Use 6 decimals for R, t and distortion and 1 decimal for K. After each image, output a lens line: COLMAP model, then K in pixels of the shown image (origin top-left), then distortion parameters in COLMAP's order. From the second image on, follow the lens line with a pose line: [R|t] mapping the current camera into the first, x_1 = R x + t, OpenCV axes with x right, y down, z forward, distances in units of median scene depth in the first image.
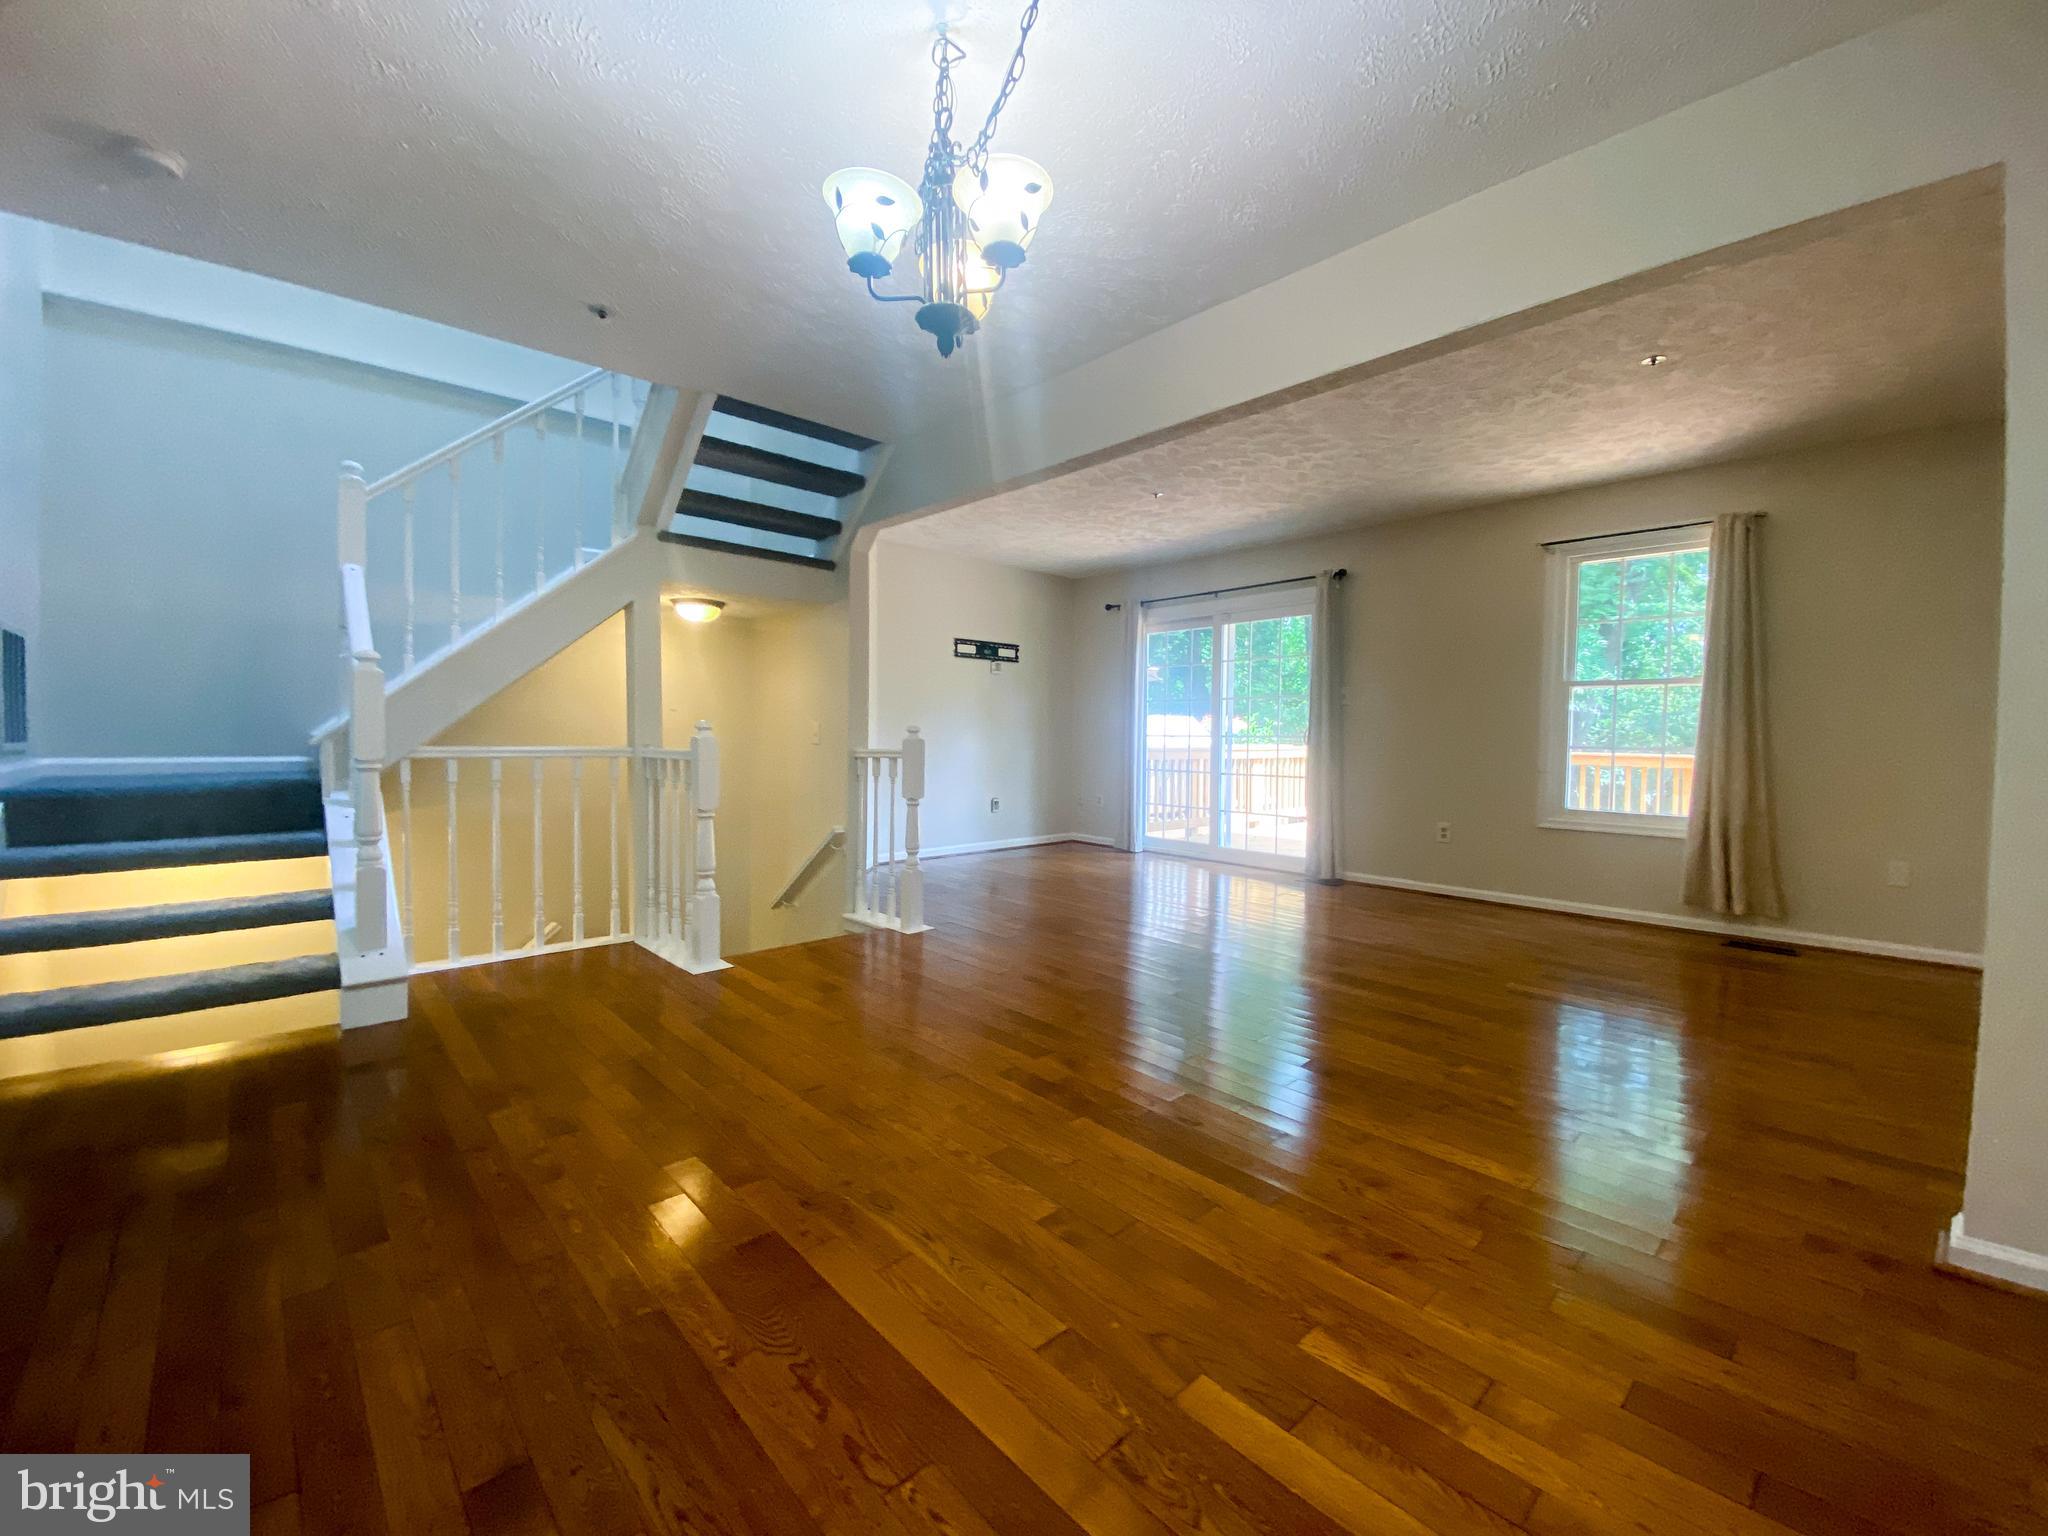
lens RADIAL K [[851.3, 0, 1041.2], [0, 851.3, 765.0], [0, 0, 1]] dist [0.043099, -0.031523]
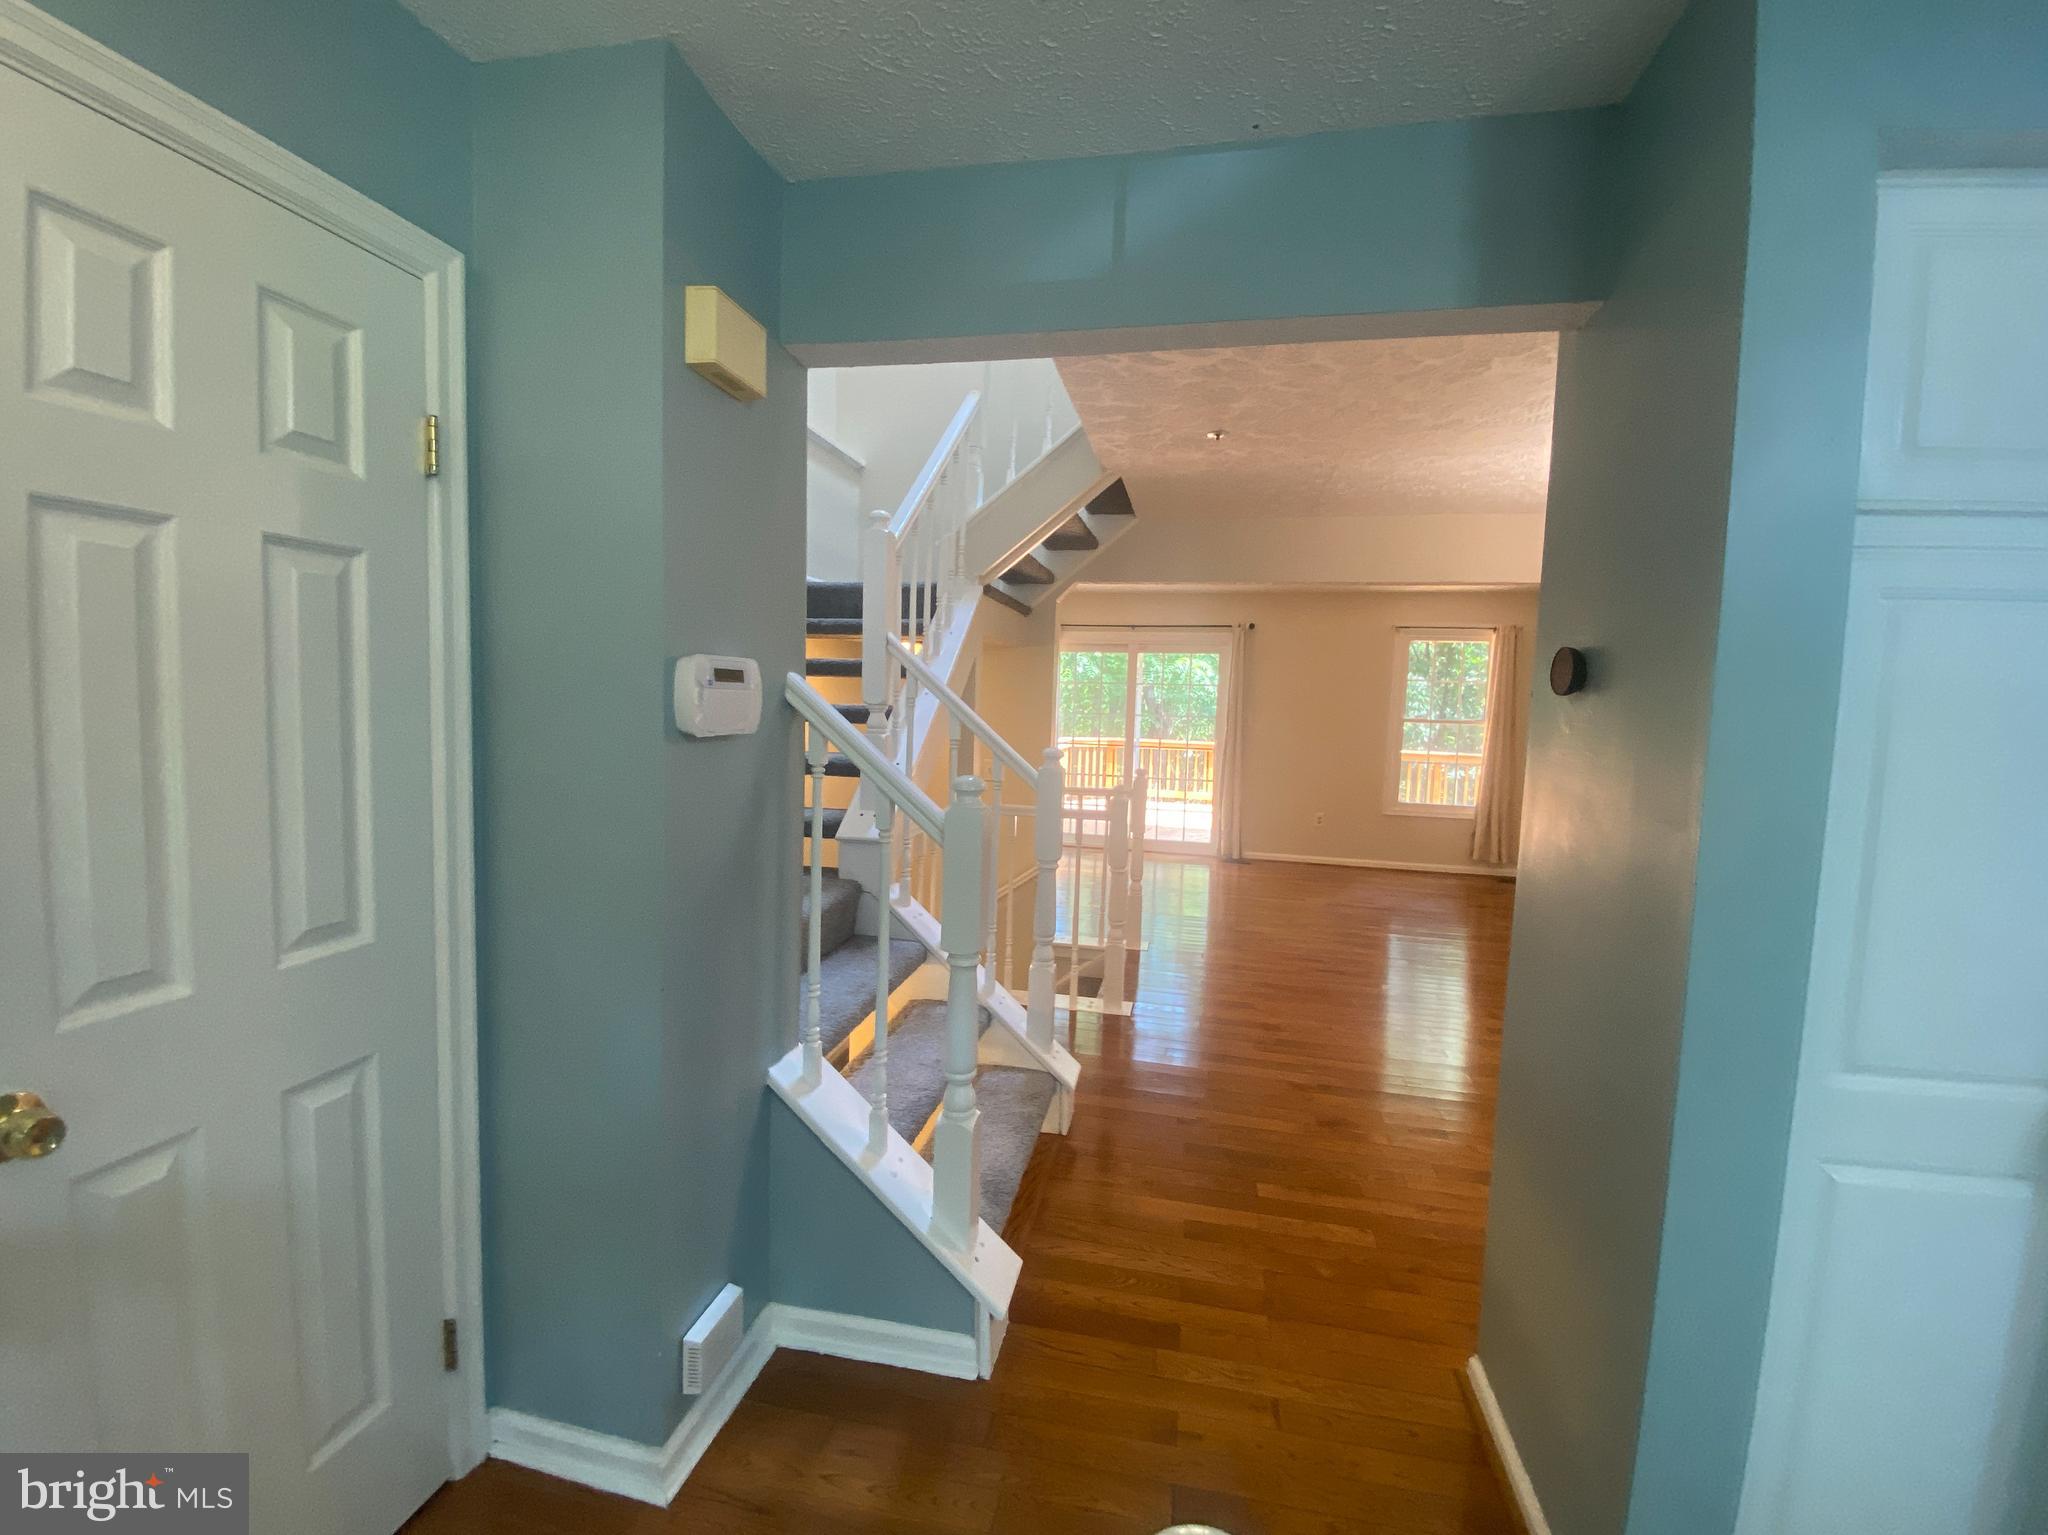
lens RADIAL K [[851.3, 0, 1041.2], [0, 851.3, 764.5], [0, 0, 1]] dist [0.043099, -0.031523]
pose [[0.825240, -0.027571, 0.564109, -0.644706], [-0.001395, 0.998705, 0.050853, -0.076577], [-0.564781, -0.042753, 0.824133, 0.098035]]
